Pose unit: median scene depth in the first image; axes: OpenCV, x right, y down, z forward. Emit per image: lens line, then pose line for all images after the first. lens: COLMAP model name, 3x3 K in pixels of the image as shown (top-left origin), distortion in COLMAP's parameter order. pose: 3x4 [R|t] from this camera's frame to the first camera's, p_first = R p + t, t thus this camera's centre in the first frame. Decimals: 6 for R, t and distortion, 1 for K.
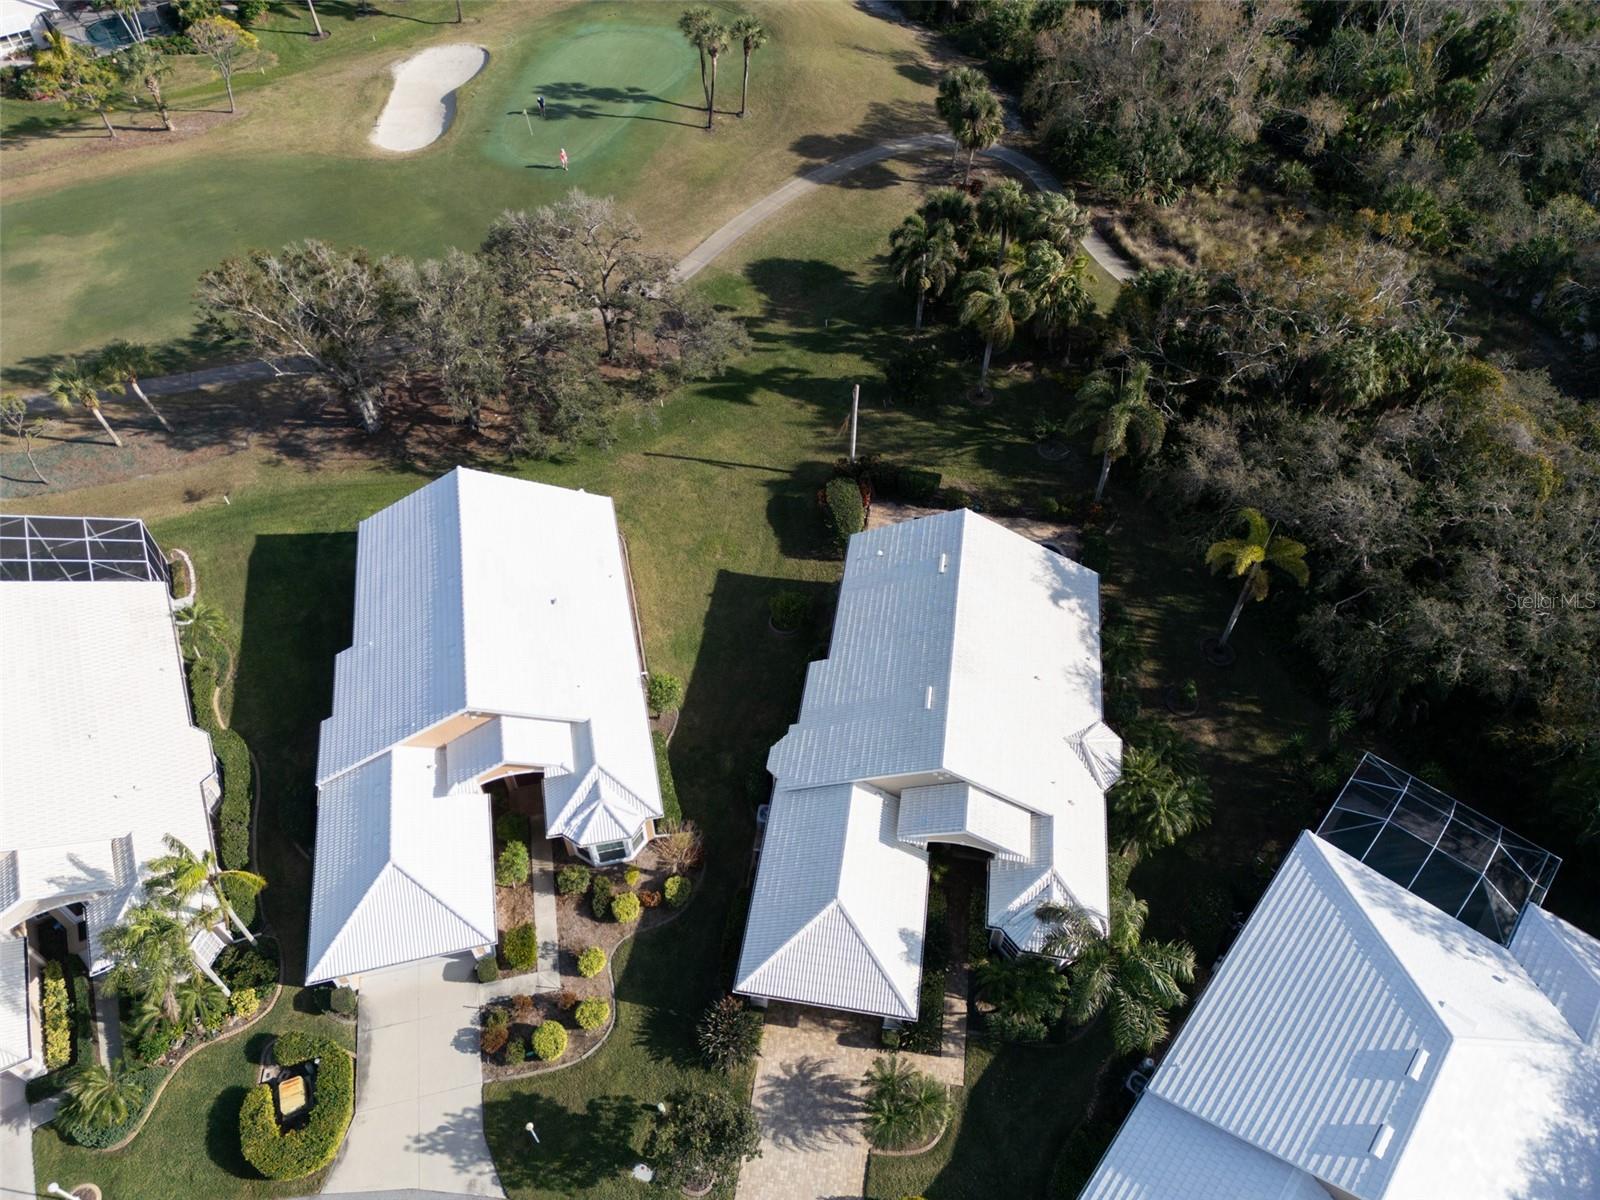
lens RADIAL K [[1114.9, 0, 801.8], [0, 1114.9, 598.3], [0, 0, 1]] dist [0.053727, -0.033039]
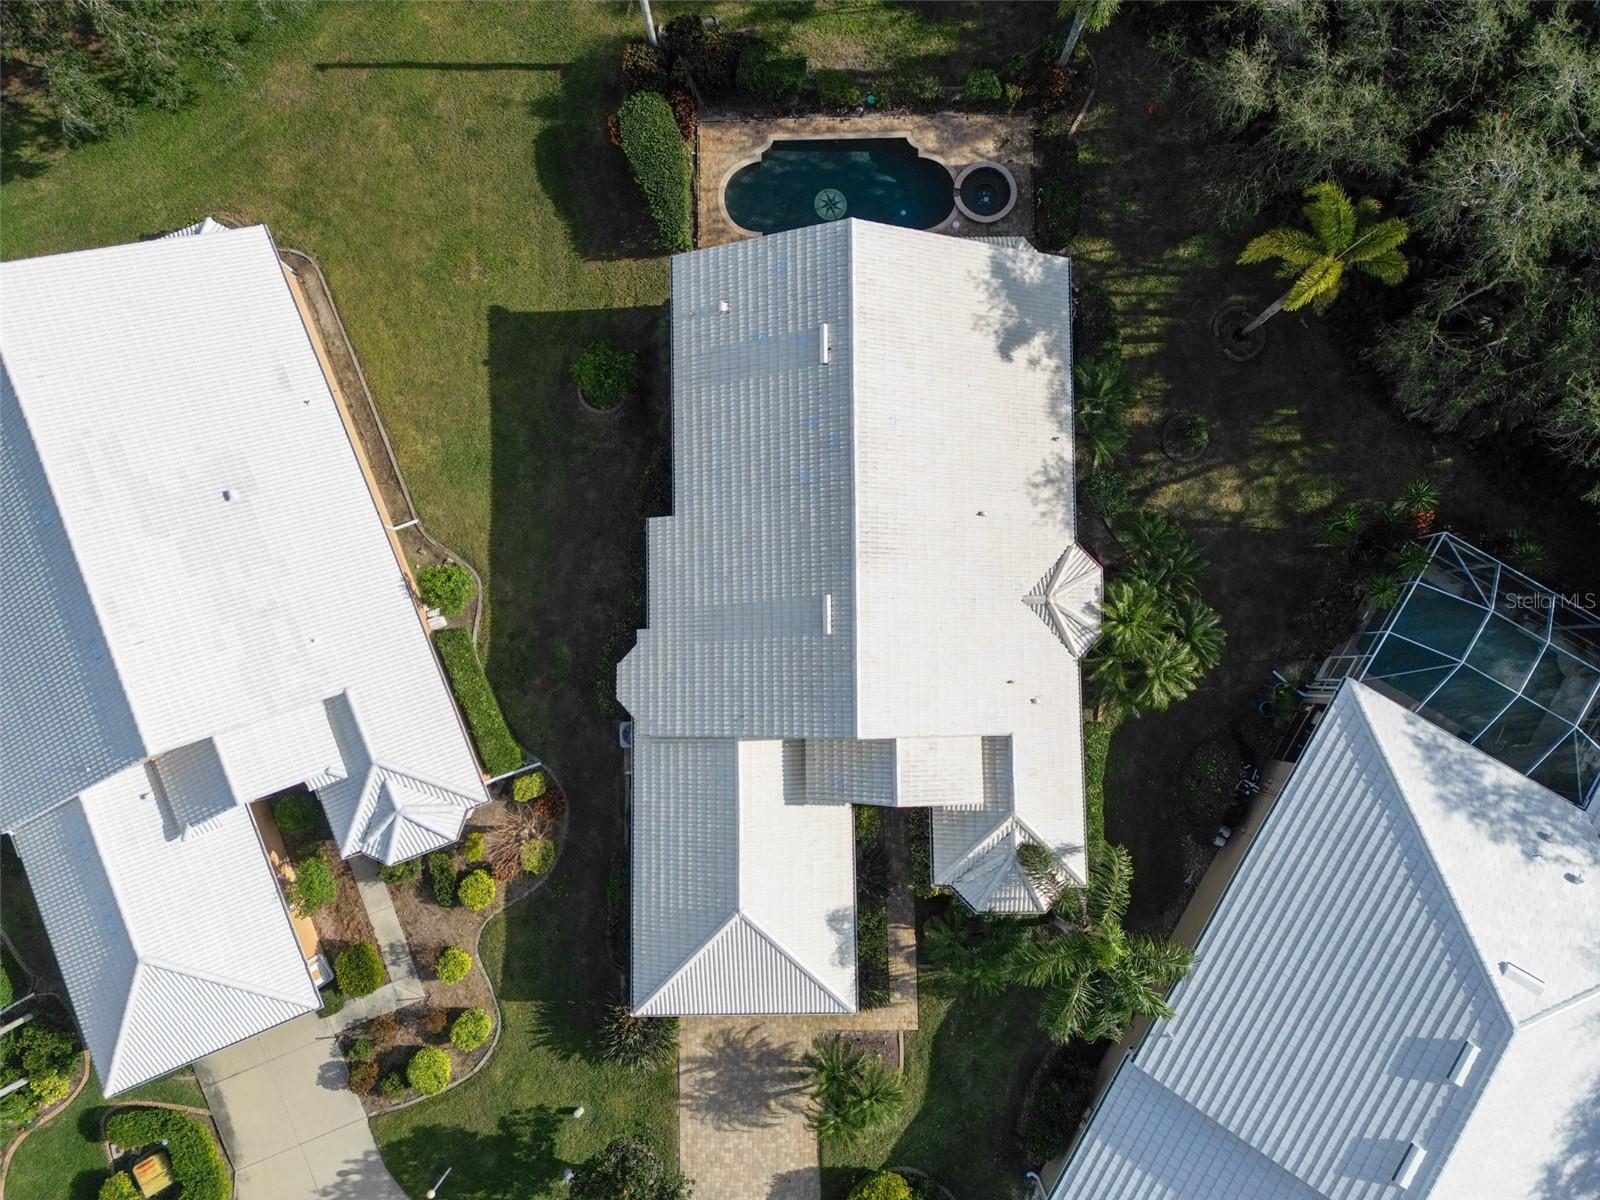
lens RADIAL K [[1114.9, 0, 802.5], [0, 1114.9, 597.3], [0, 0, 1]] dist [0.053727, -0.033039]
pose [[0.986015, -0.166655, -0.000643, 0.108201], [0.133499, 0.787528, 0.601646, -0.350776], [-0.099761, -0.593317, 0.798763, 0.502301]]
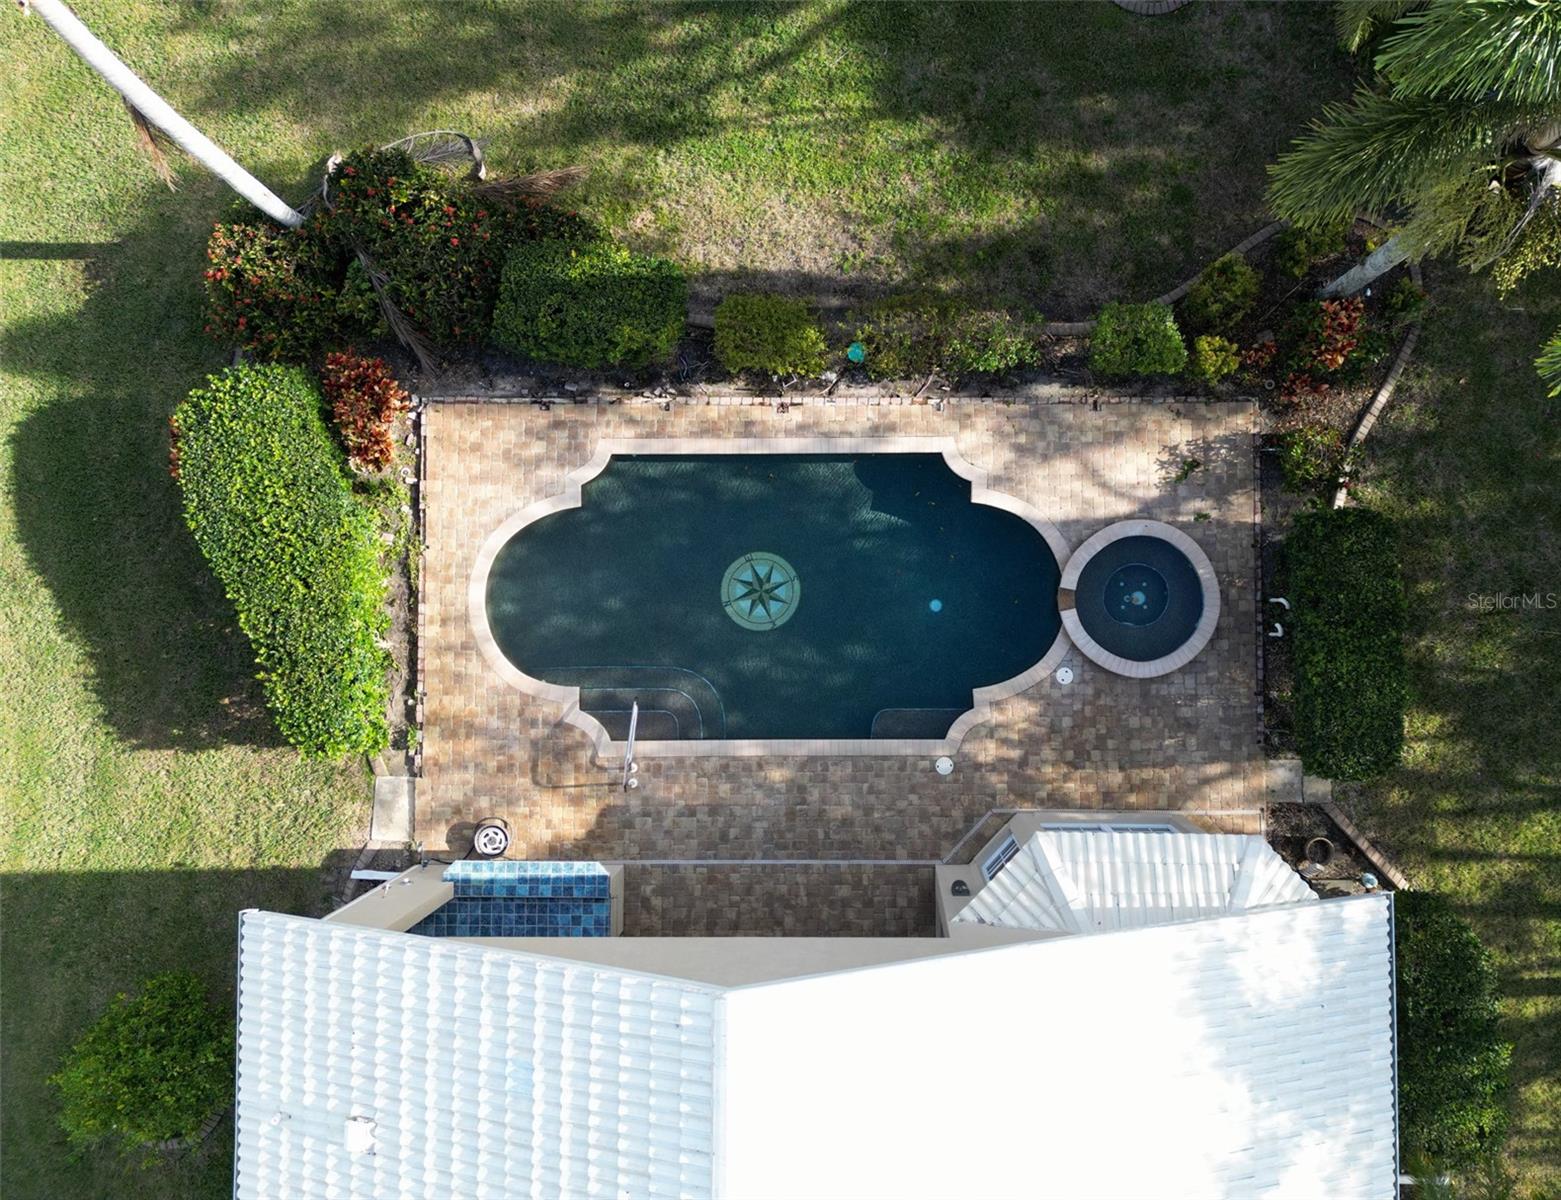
lens RADIAL K [[1156.4, 0, 781.0], [0, 1156.4, 600.5], [0, 0, 1]] dist [0.039272, -0.001970]
pose [[0.988260, -0.152656, -0.006171, 0.193779], [0.122491, 0.767546, 0.629181, -0.292435], [-0.091311, -0.622550, 0.777234, 1.109139]]
